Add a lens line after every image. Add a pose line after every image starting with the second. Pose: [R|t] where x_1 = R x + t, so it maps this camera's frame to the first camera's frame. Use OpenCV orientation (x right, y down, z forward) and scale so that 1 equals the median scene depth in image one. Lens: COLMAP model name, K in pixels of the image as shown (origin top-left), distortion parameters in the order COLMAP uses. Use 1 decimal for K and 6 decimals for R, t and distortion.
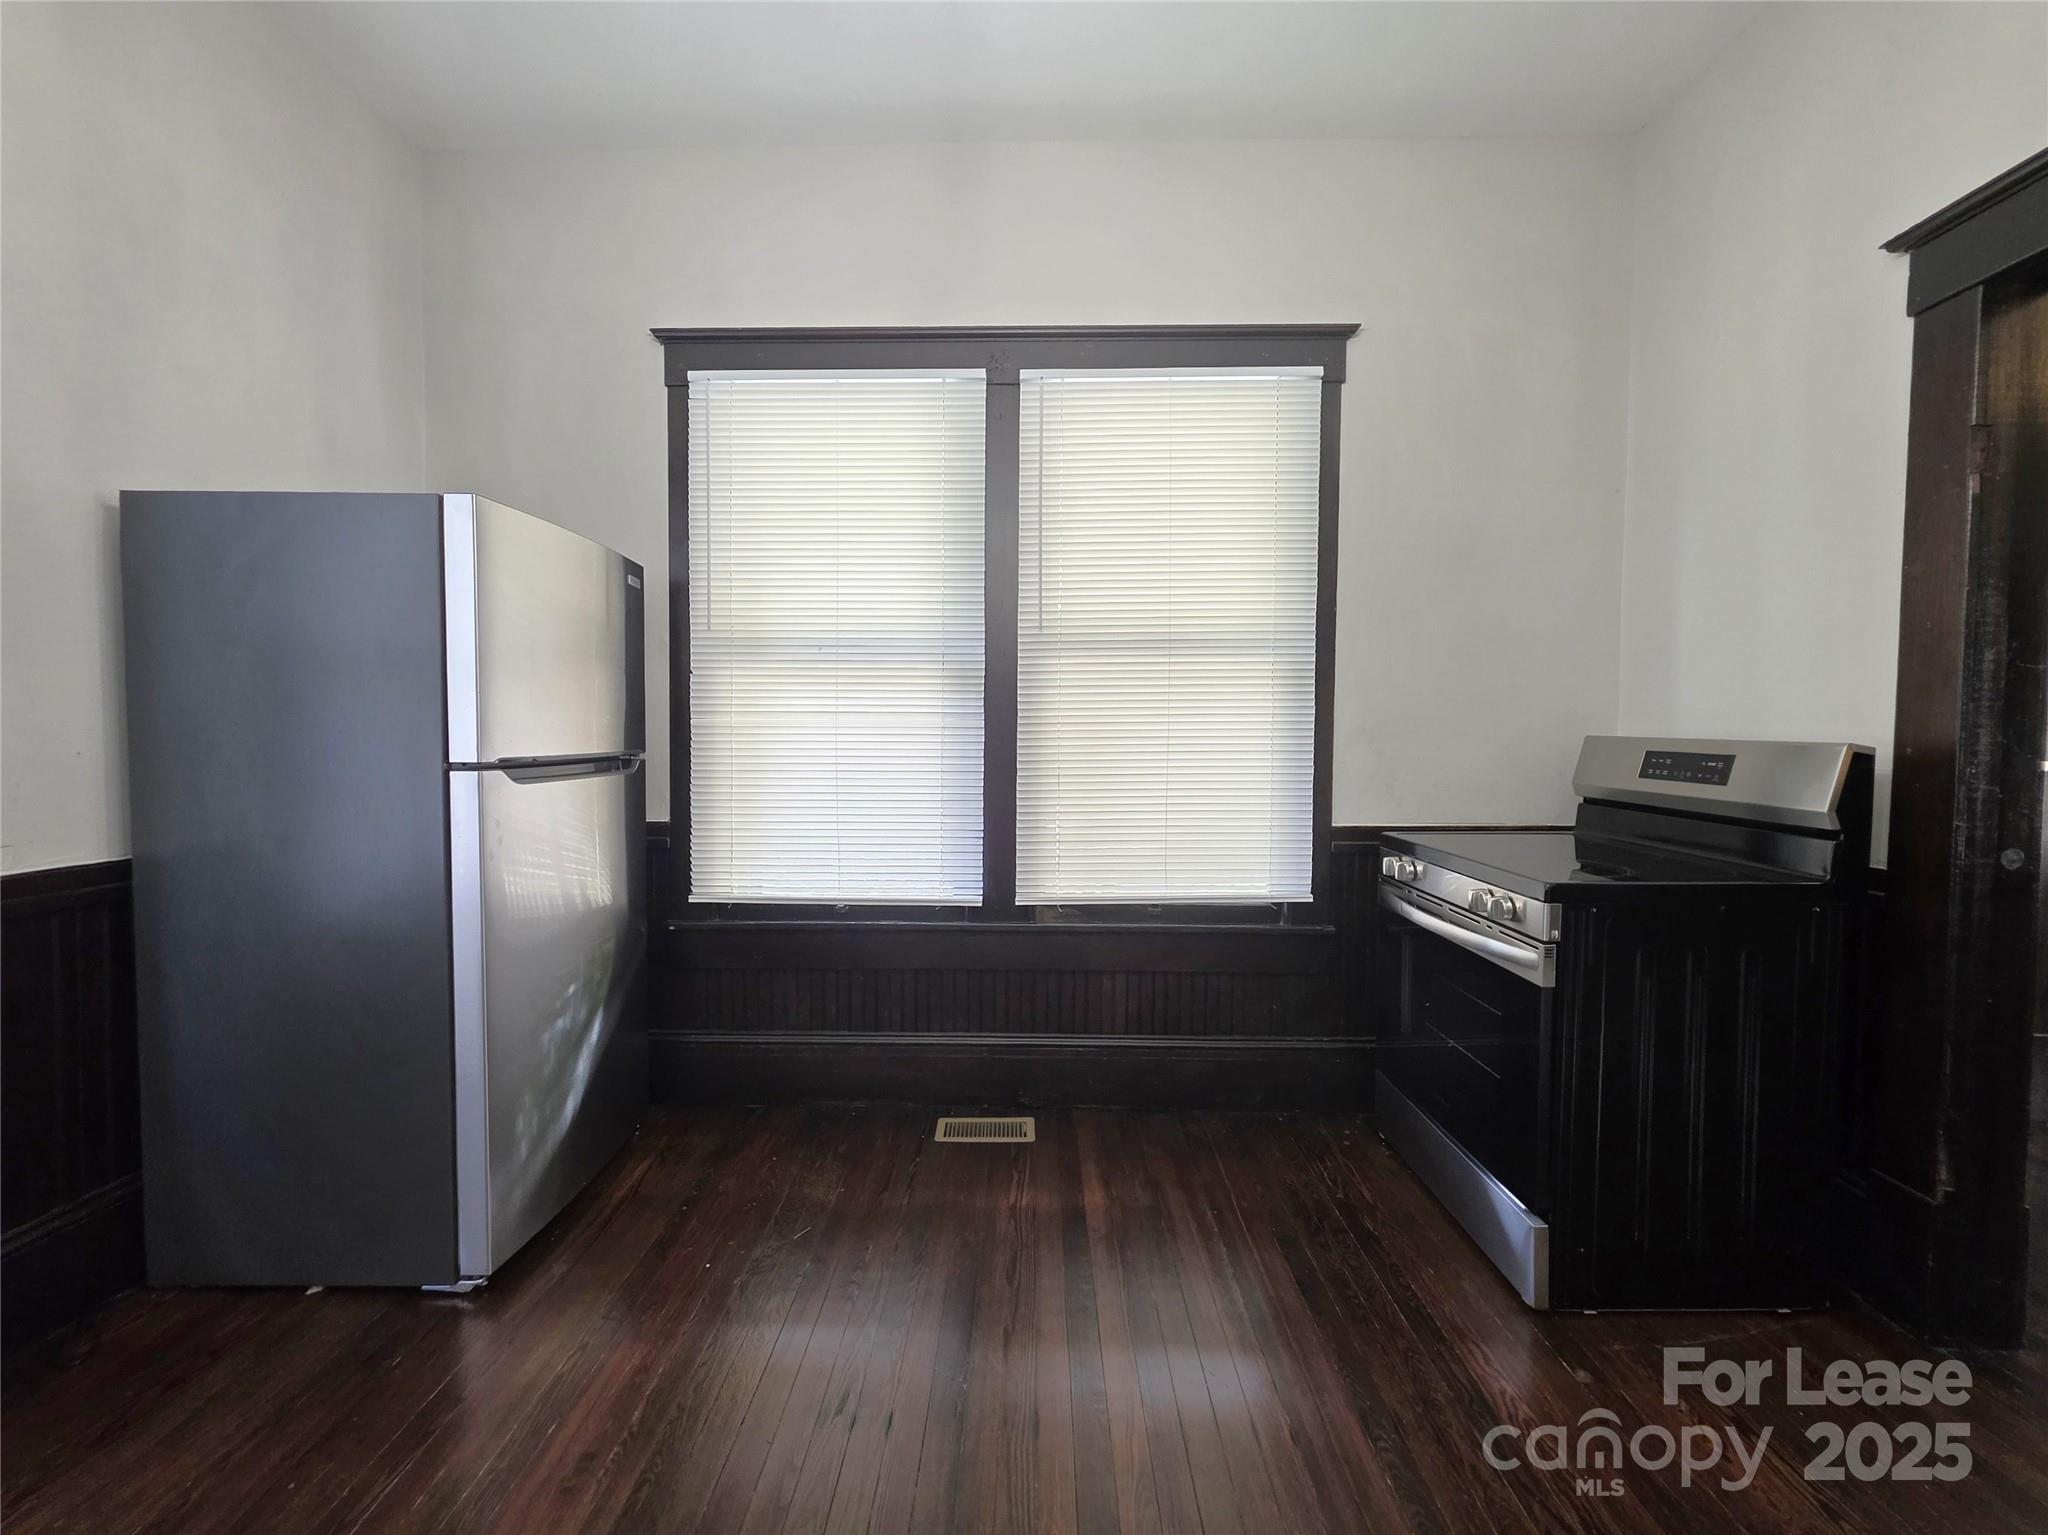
lens RADIAL K [[828.1, 0, 1029.0], [0, 828.1, 765.3], [0, 0, 1]] dist [0.002554, -0.000044]
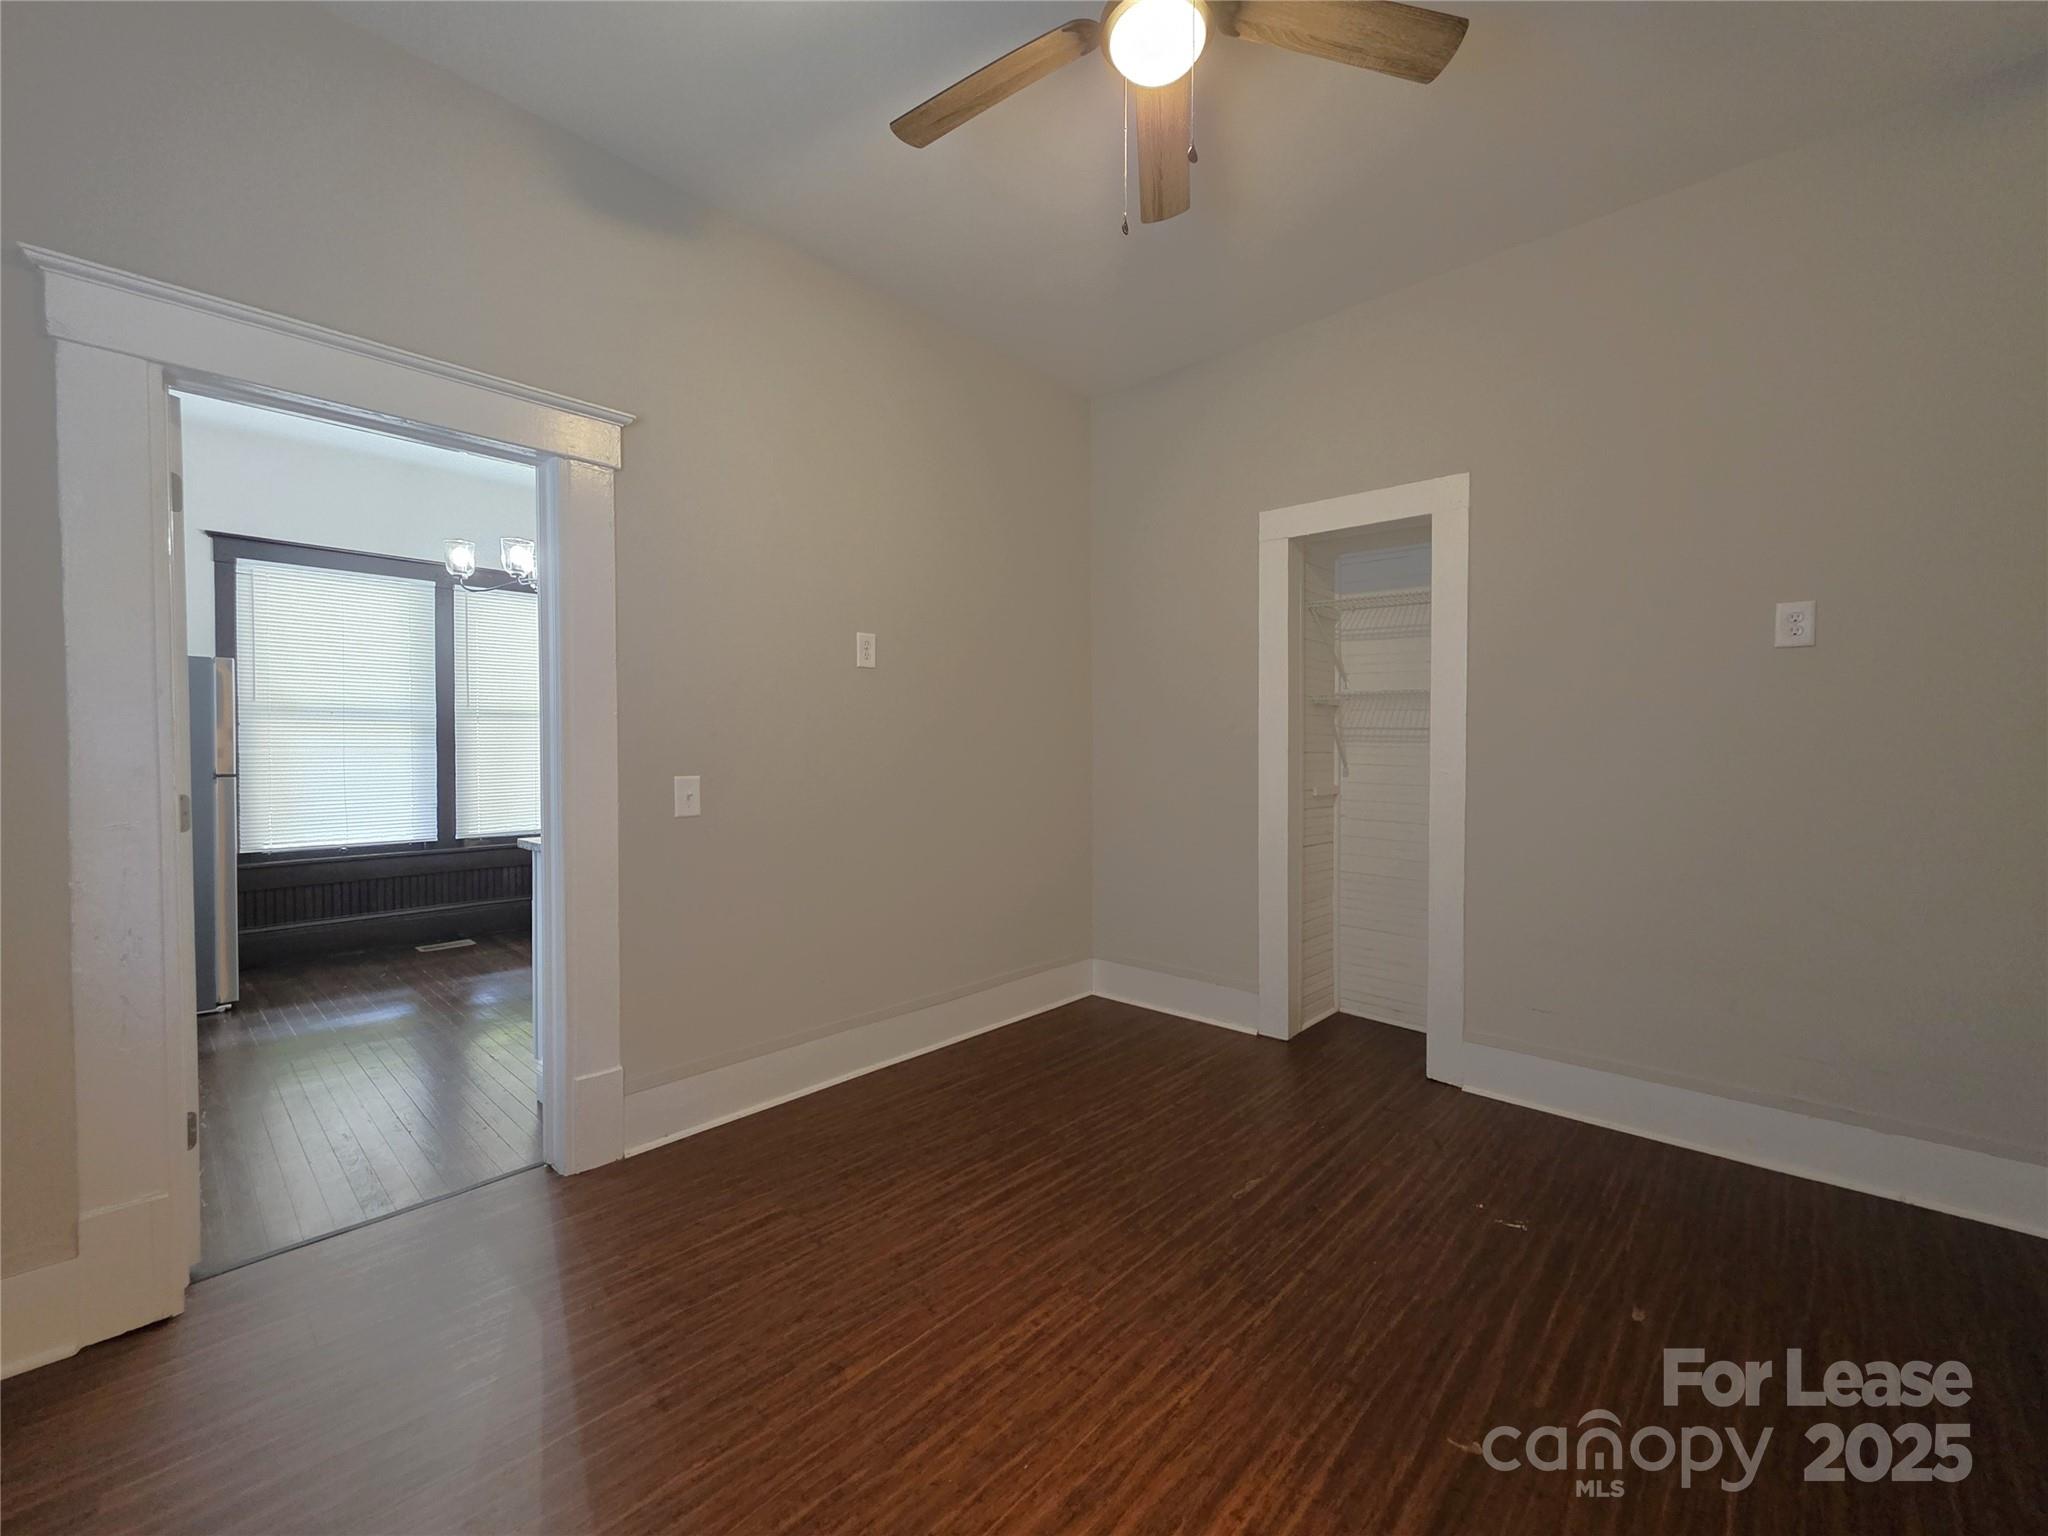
lens RADIAL K [[828.1, 0, 1029.0], [0, 828.1, 765.8], [0, 0, 1]] dist [0.002554, -0.000044]
pose [[0.657324, -0.018949, 0.753370, -0.649675], [0.026684, 0.999642, 0.001861, 0.019979], [-0.753136, 0.018880, 0.657594, -1.496640]]
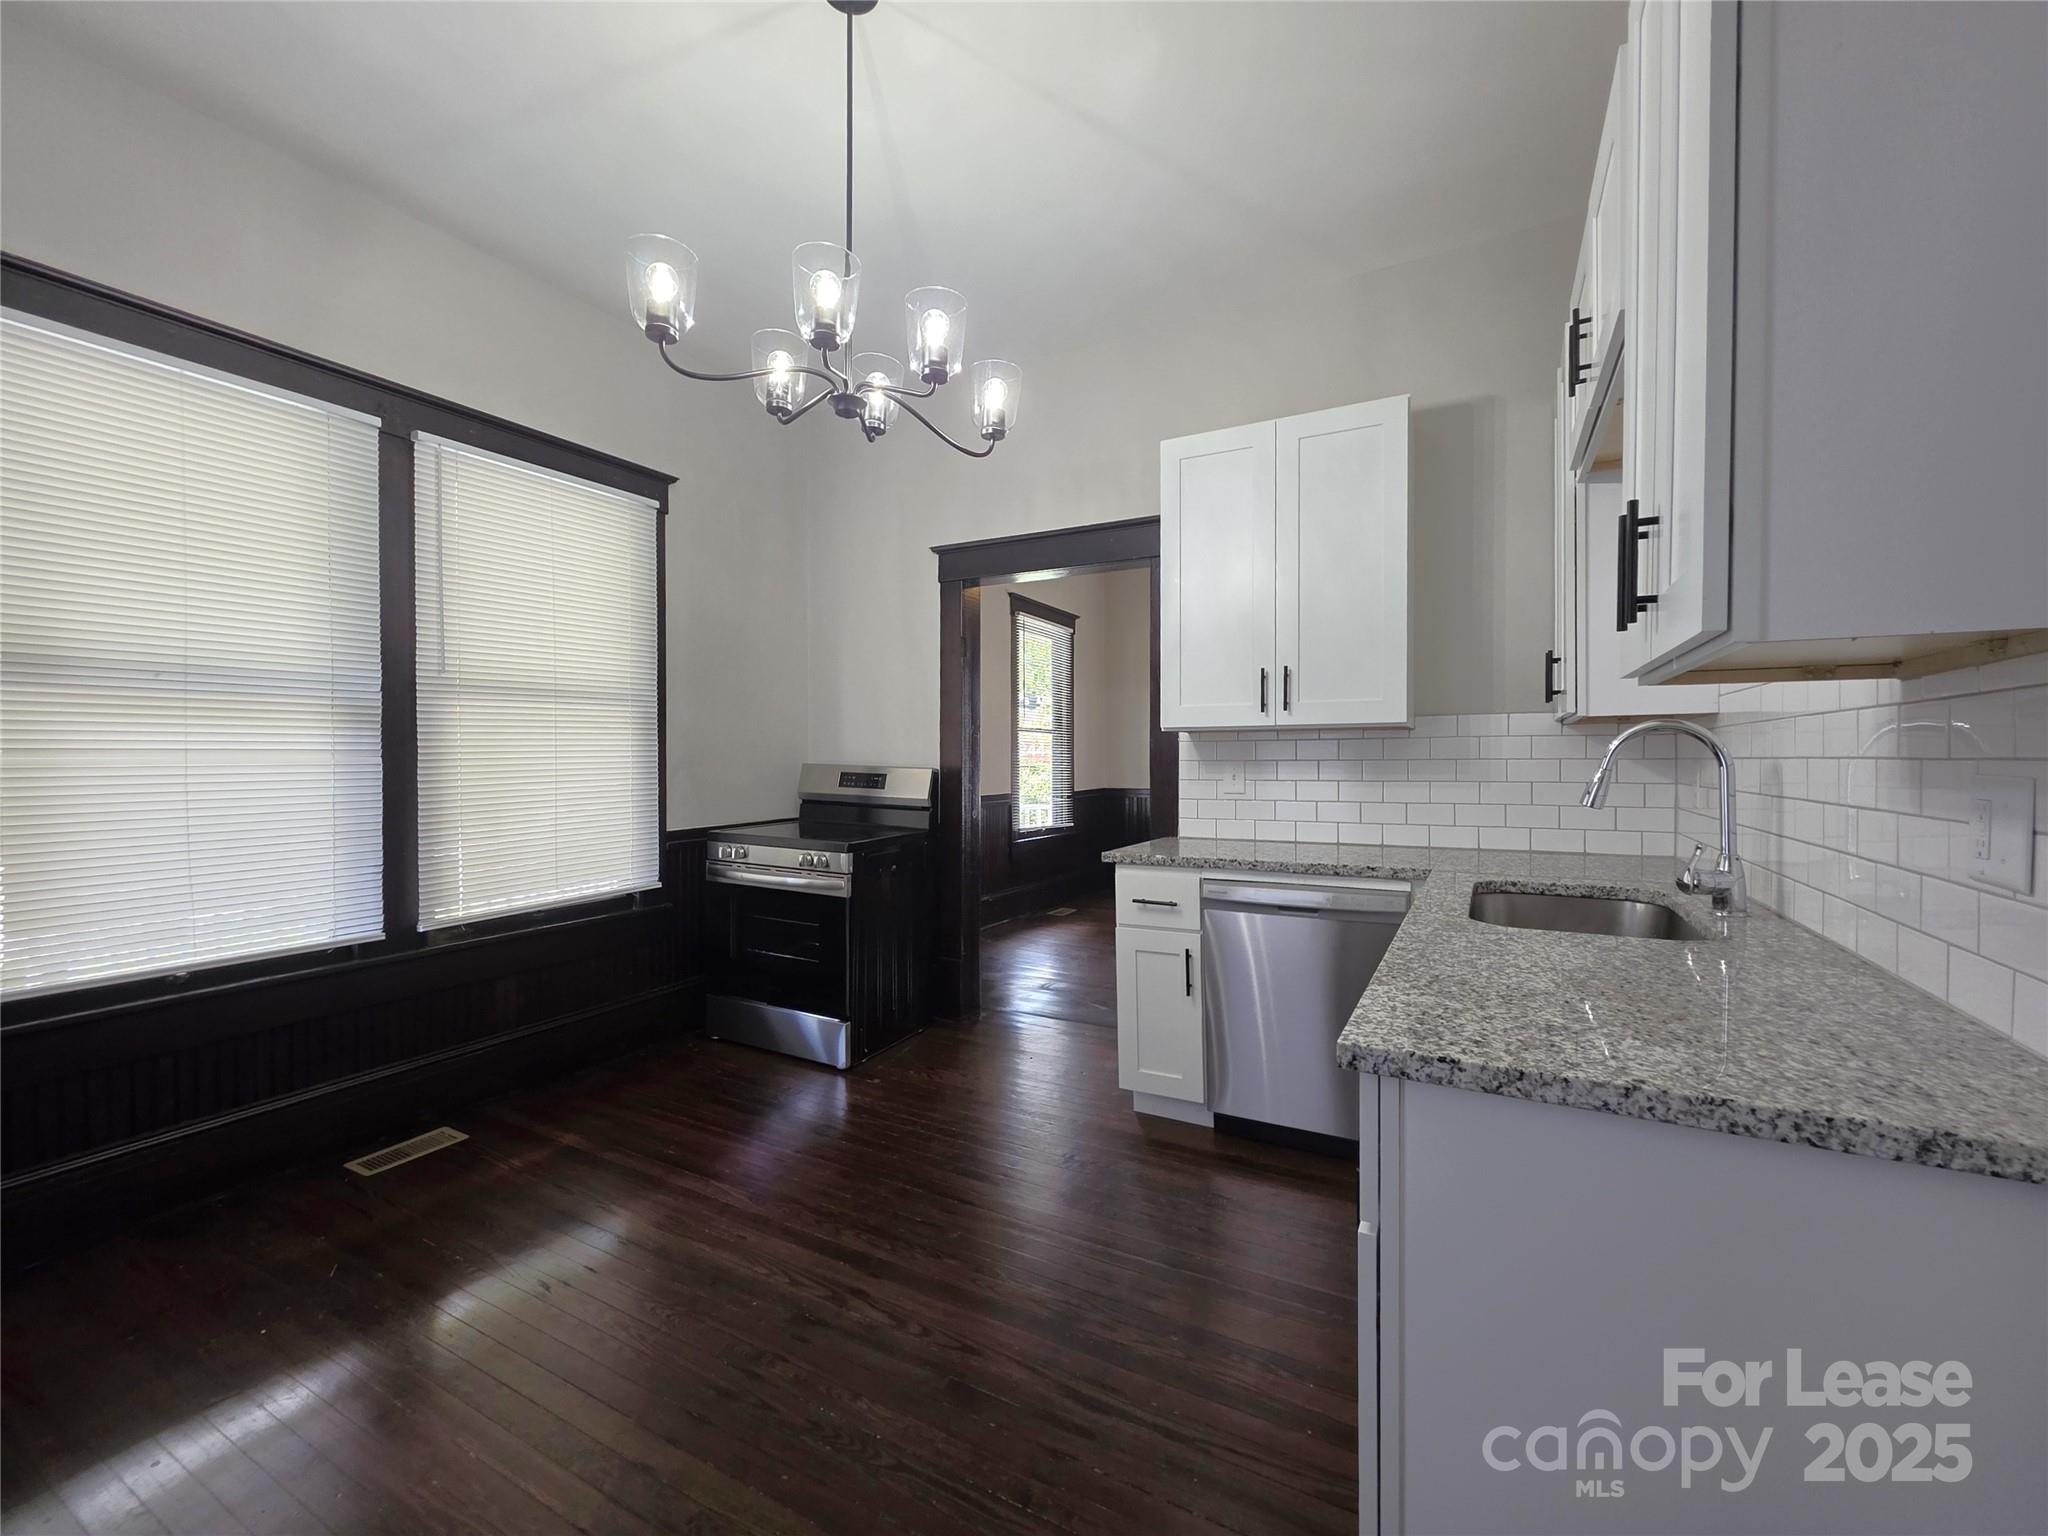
lens RADIAL K [[862.7, 0, 1024.0], [0, 862.7, 761.8], [0, 0, 1]] dist [0.002083, 0.000040]
pose [[0.459866, -0.015936, 0.887845, -0.644265], [0.032308, 0.999477, 0.001205, -0.024512], [-0.887400, 0.028131, 0.460141, -0.197892]]
